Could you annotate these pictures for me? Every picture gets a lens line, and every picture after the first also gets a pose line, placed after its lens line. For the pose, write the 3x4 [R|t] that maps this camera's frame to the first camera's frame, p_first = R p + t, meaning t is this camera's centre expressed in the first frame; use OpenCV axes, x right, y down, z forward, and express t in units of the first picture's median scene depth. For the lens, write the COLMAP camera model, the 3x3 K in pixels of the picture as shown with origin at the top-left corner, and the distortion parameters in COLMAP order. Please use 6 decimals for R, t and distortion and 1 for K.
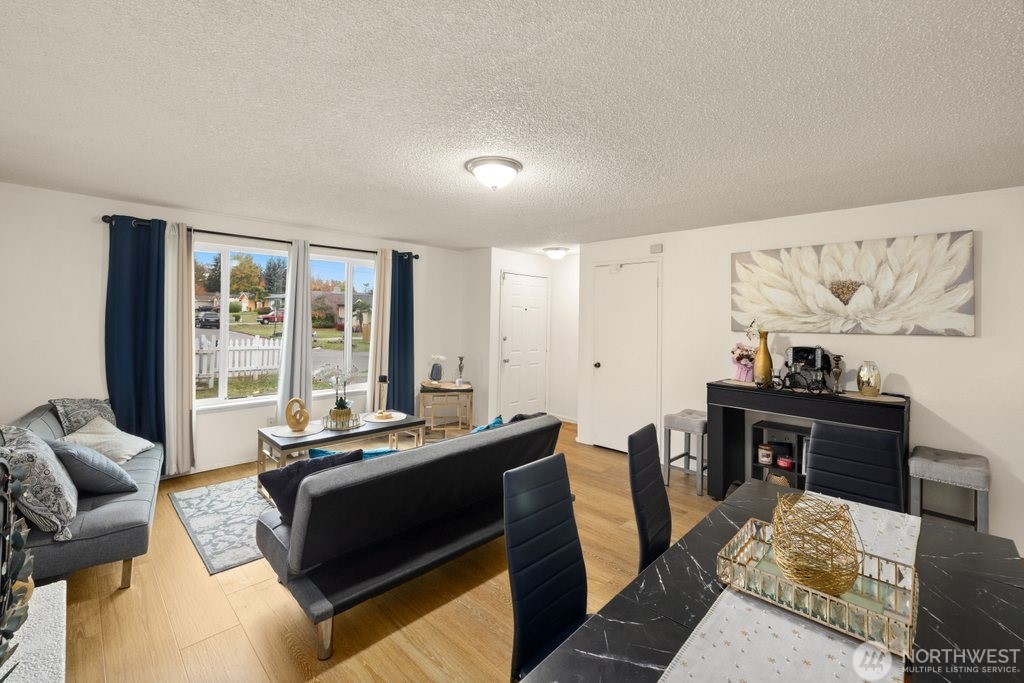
lens RADIAL K [[430.2, 0, 506.0], [0, 430.2, 316.0], [0, 0, 1]] dist [-0.000250, -0.000044]
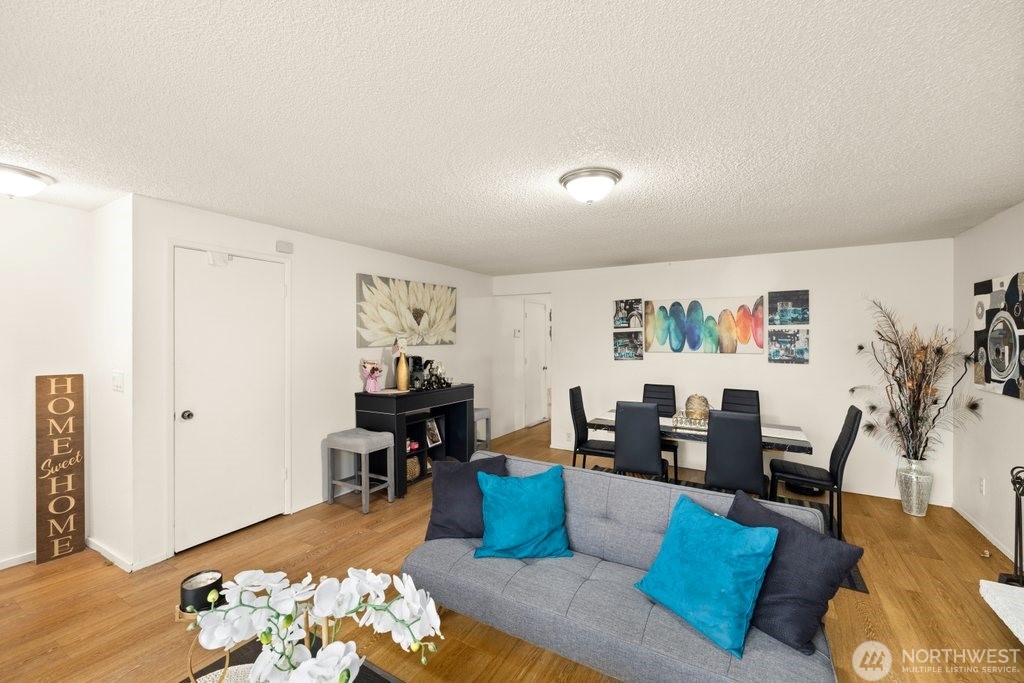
lens RADIAL K [[430.2, 0, 510.6], [0, 430.2, 339.3], [0, 0, 1]] dist [-0.000250, -0.000044]
pose [[-0.249394, -0.018589, 0.968224, -0.658704], [-0.008485, 0.999819, 0.017010, -0.006224], [-0.968365, -0.003973, -0.249506, 1.009799]]
